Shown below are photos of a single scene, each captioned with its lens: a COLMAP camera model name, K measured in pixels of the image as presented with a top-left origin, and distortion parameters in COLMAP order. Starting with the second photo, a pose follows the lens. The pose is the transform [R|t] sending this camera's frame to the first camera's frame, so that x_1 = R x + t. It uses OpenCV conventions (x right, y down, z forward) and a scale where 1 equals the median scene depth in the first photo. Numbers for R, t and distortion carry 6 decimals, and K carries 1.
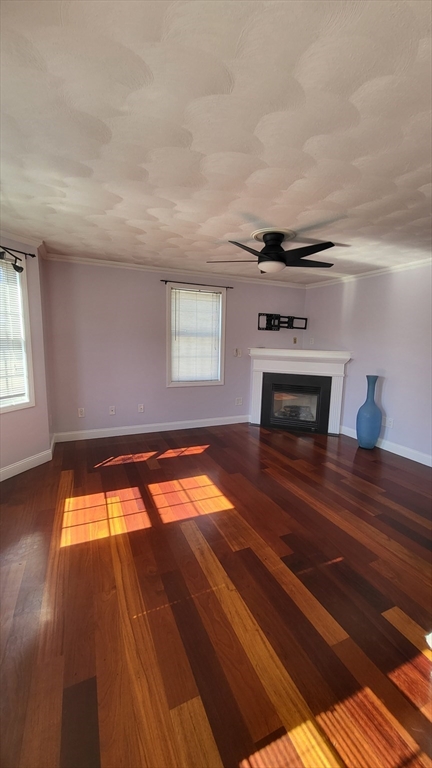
lens RADIAL K [[303.0, 0, 220.9], [0, 303.0, 383.1], [0, 0, 1]] dist [-0.001343, -0.000793]
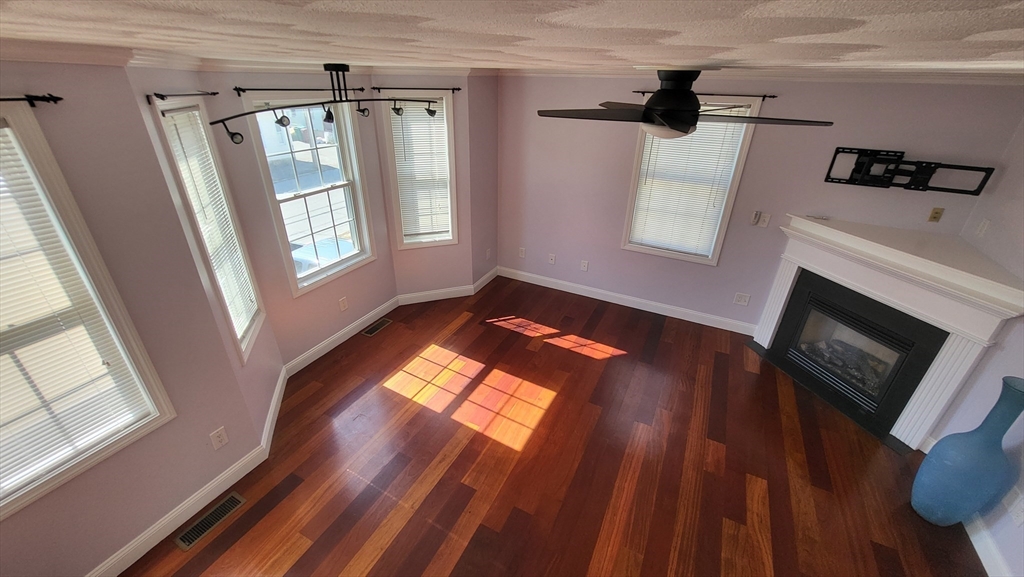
lens RADIAL K [[404.0, 0, 512.4], [0, 404.0, 283.9], [0, 0, 1]] dist [-0.001343, -0.000793]
pose [[0.622514, 0.344902, -0.702509, 0.431298], [-0.119504, 0.929016, 0.350211, -0.251547], [0.773430, -0.134059, 0.619543, 0.228159]]
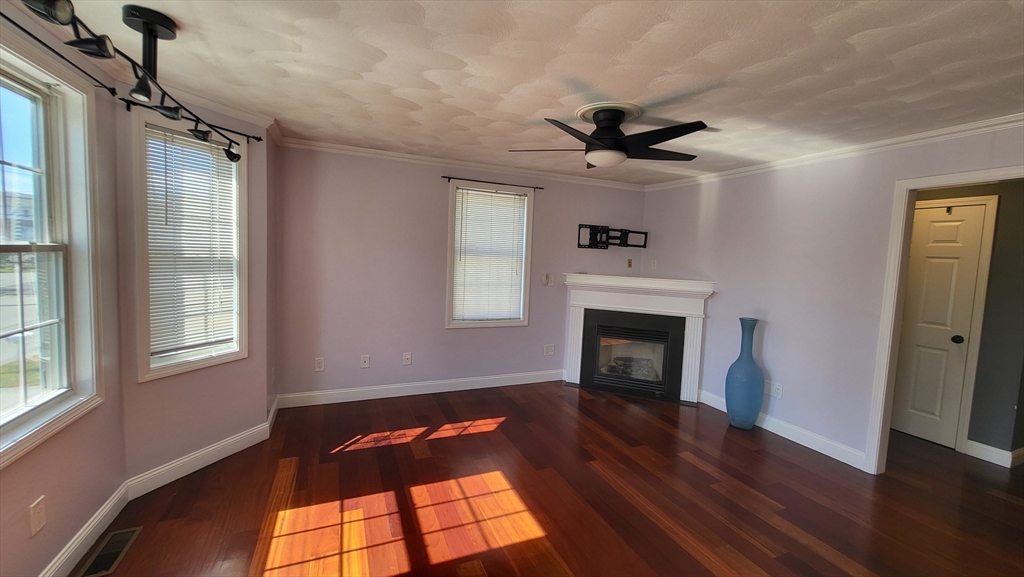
lens RADIAL K [[404.2, 0, 512.3], [0, 404.2, 282.6], [0, 0, 1]] dist [-0.000041, -0.000099]
pose [[0.999616, 0.019024, -0.020128, -0.011647], [-0.020493, 0.996940, -0.075436, -0.027471], [0.018632, 0.075819, 0.996948, 0.089832]]
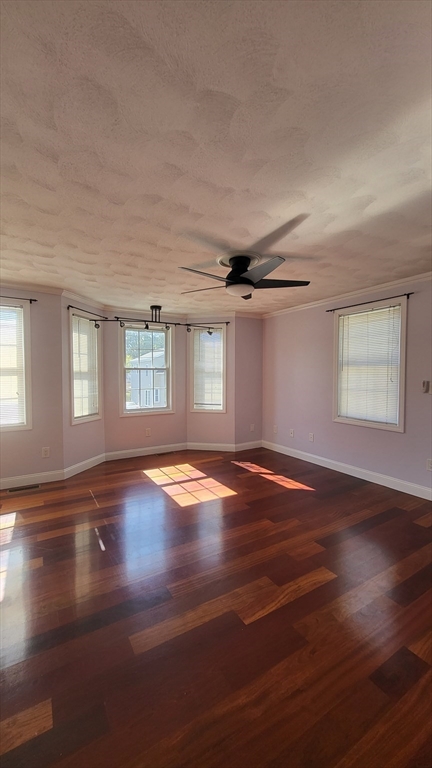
lens RADIAL K [[303.0, 0, 220.9], [0, 303.0, 383.1], [0, 0, 1]] dist [-0.001343, -0.000793]
pose [[0.125372, 0.004316, -0.992100, 0.823430], [-0.144770, 0.989366, -0.013990, -0.046191], [0.981491, 0.145380, 0.124663, 0.628147]]
